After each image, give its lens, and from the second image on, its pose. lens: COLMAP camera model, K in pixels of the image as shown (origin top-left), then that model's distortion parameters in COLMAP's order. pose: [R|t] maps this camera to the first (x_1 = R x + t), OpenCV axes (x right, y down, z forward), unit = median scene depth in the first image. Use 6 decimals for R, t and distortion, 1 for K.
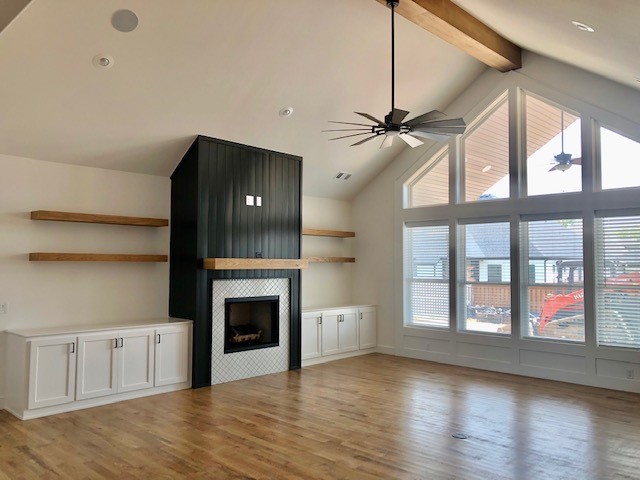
lens RADIAL K [[530.8, 0, 321.4], [0, 530.8, 234.9], [0, 0, 1]] dist [0.048608, -0.032863]
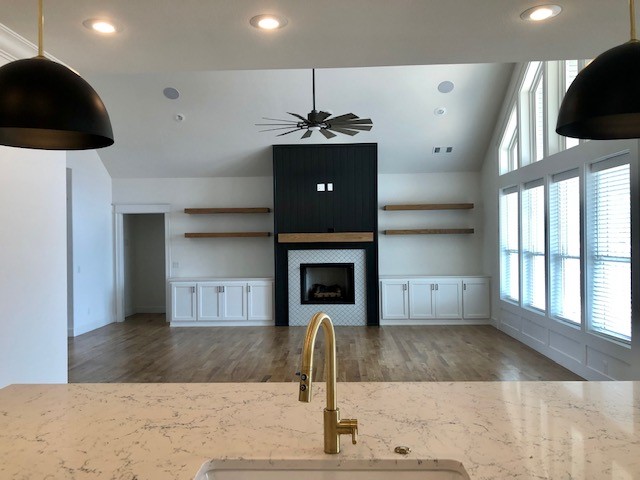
lens RADIAL K [[530.8, 0, 320.6], [0, 530.8, 241.9], [0, 0, 1]] dist [0.048608, -0.032863]
pose [[0.650306, -0.008196, -0.759628, 0.811001], [0.059708, 0.997400, 0.040353, 0.013363], [0.757322, -0.071598, 0.649105, 0.167405]]
